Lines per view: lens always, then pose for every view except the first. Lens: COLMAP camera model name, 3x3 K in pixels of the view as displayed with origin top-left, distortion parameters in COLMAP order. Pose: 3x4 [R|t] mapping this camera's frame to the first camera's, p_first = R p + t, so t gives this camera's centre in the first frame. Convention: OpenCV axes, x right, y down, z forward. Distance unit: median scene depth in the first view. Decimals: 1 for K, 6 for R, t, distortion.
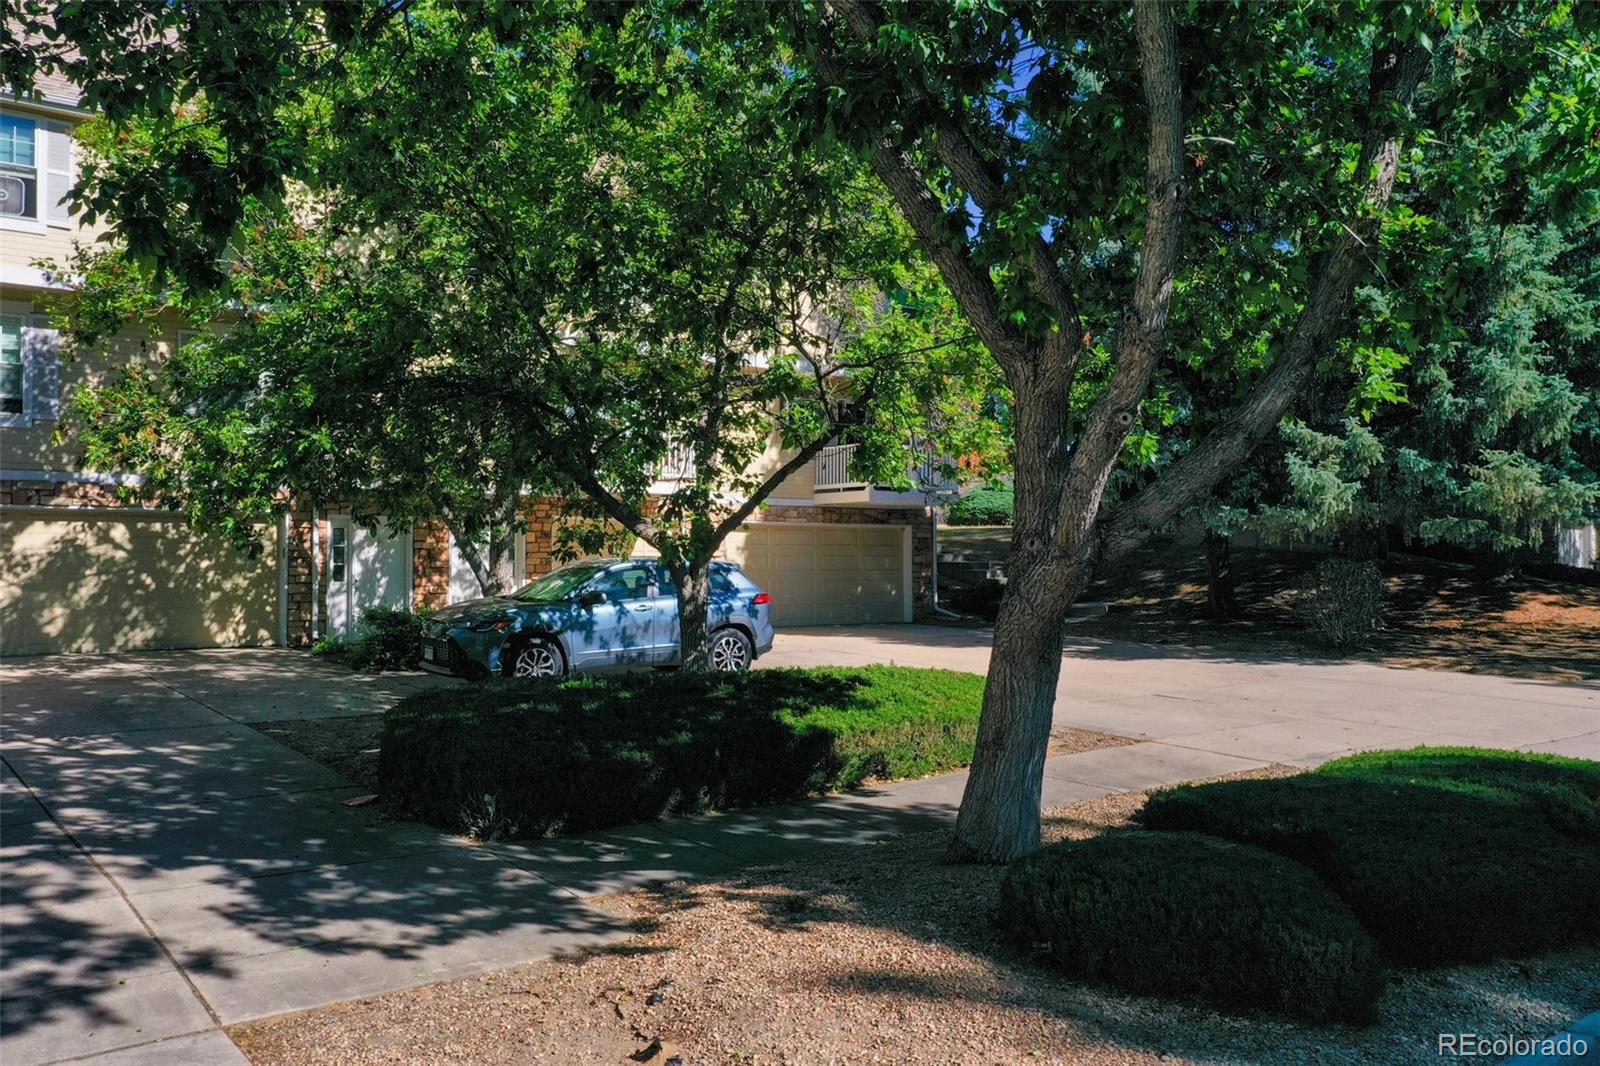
lens RADIAL K [[1313.4, 0, 800.0], [0, 1313.4, 533.0], [0, 0, 1]] dist [0.007737, -0.001239]
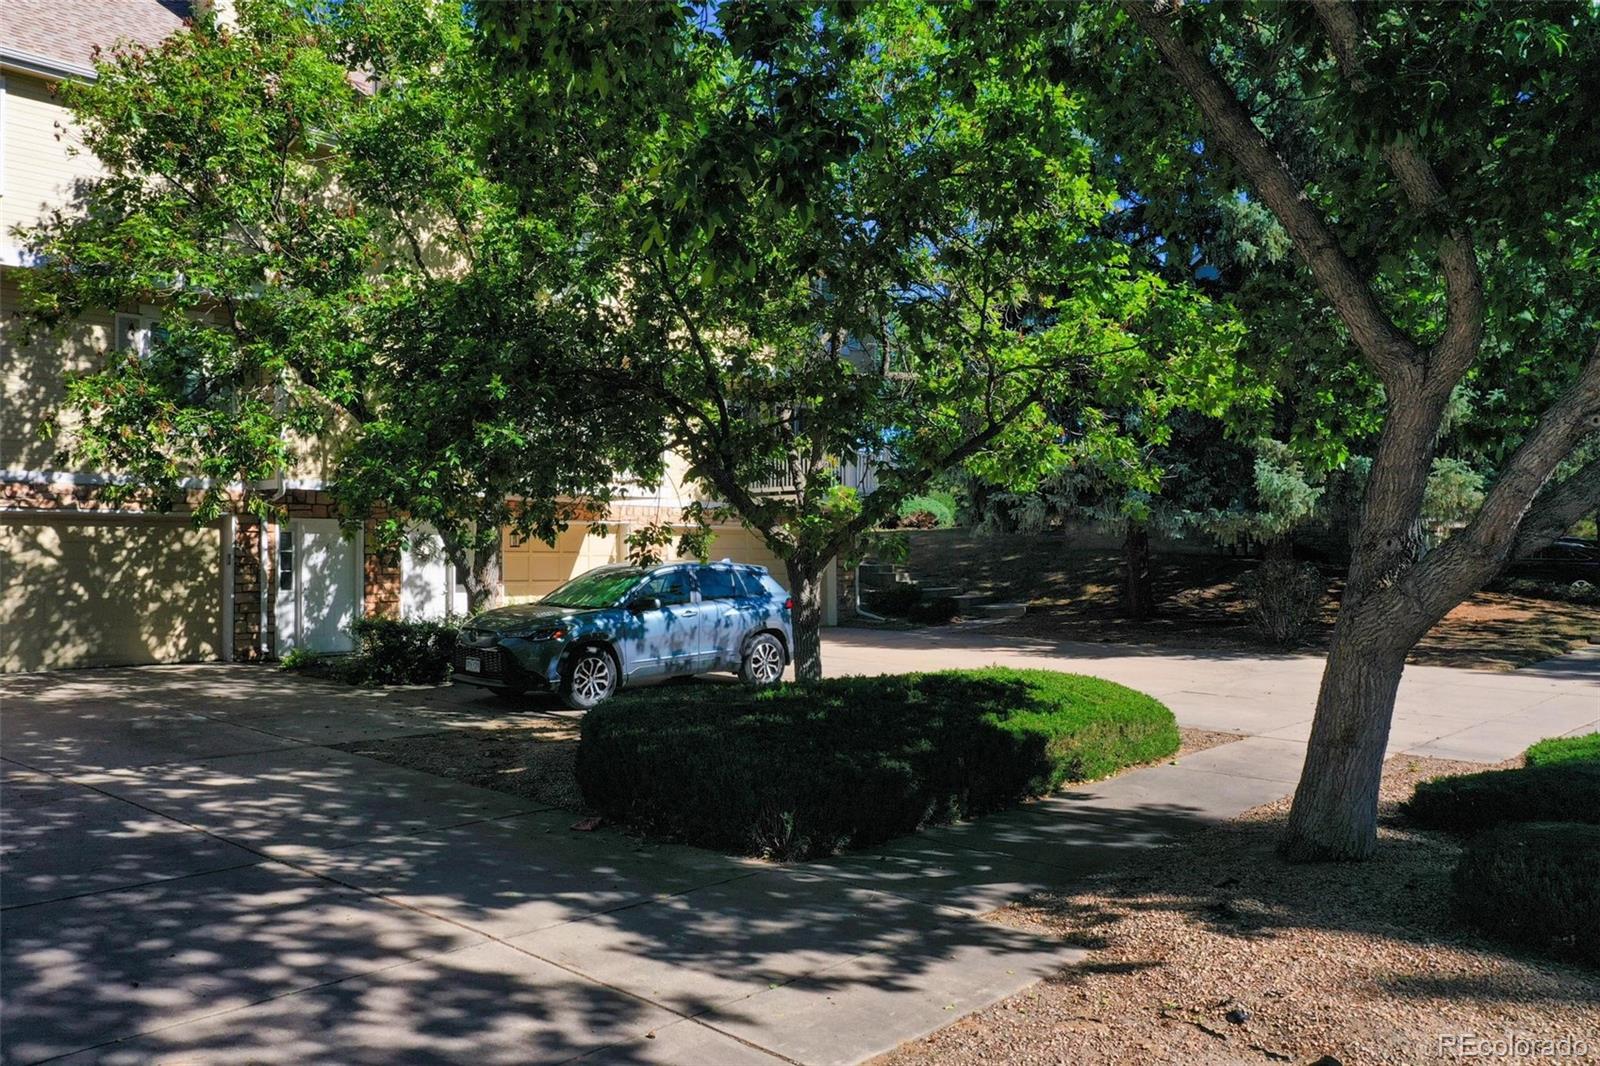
lens RADIAL K [[1306.4, 0, 800.0], [0, 1306.4, 533.0], [0, 0, 1]] dist [0.004961, 0.004217]
pose [[0.983975, -0.001702, 0.178297, -0.172413], [0.002319, 0.999992, -0.003254, 0.000822], [-0.178290, 0.003616, 0.983971, 0.032845]]
